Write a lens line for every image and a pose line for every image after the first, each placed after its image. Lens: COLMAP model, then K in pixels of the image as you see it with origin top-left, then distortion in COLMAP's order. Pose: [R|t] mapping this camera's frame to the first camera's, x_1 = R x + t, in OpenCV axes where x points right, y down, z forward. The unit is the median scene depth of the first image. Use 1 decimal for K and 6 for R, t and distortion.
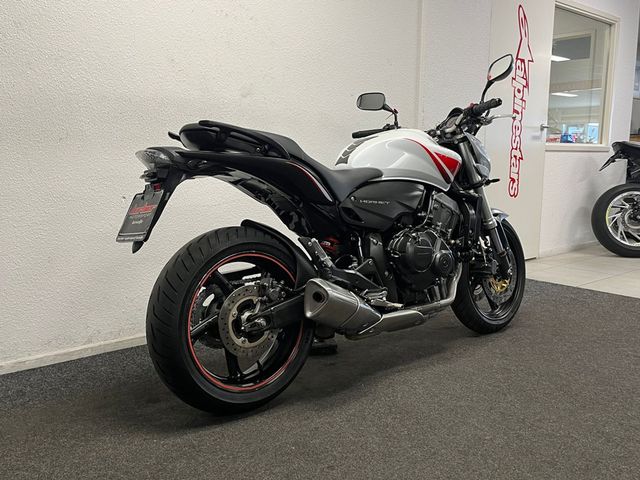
lens RADIAL K [[614.7, 0, 320.0], [0, 614.7, 238.2], [0, 0, 1]] dist [0.013357, 0.003804]
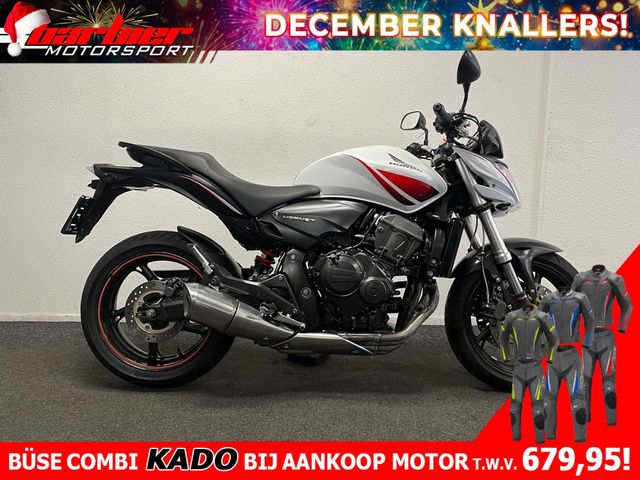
lens RADIAL K [[488.0, 0, 318.5], [0, 488.0, 240.0], [0, 0, 1]] dist [0.085988, -0.126647]
pose [[0.767738, 0.079395, -0.635826, 0.614619], [-0.099712, 0.995009, 0.003846, -0.029785], [0.632958, 0.060447, 0.771823, 0.403828]]
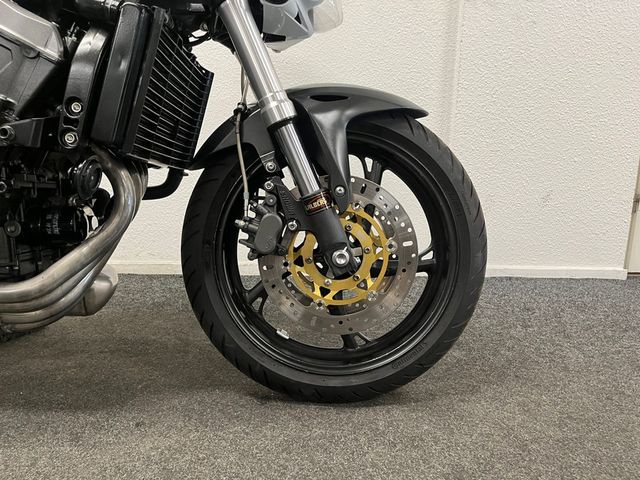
lens RADIAL K [[488.0, 0, 318.5], [0, 488.0, 240.0], [0, 0, 1]] dist [0.085988, -0.126647]
pose [[0.777456, 0.143039, -0.612456, 0.587769], [-0.110161, 0.989711, 0.091307, 0.025728], [0.619214, -0.003518, 0.785214, 0.959060]]
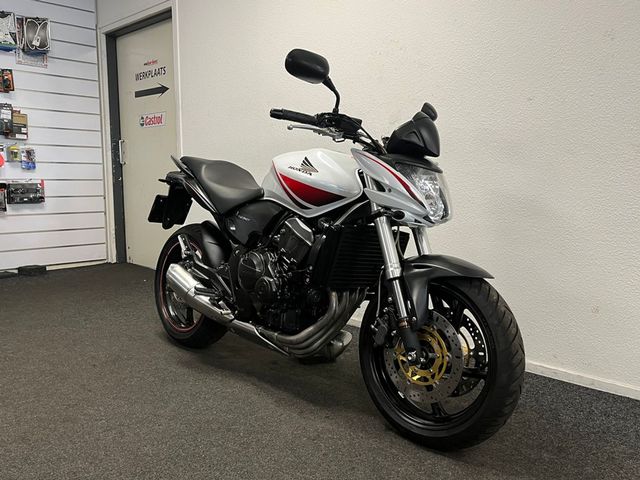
lens RADIAL K [[575.6, 0, 321.5], [0, 575.6, 242.9], [0, 0, 1]] dist [0.053029, -0.008534]
pose [[0.059690, 0.113537, -0.991739, 1.124072], [-0.149626, 0.983304, 0.103566, -0.141043], [0.986939, 0.142208, 0.075681, 1.055192]]
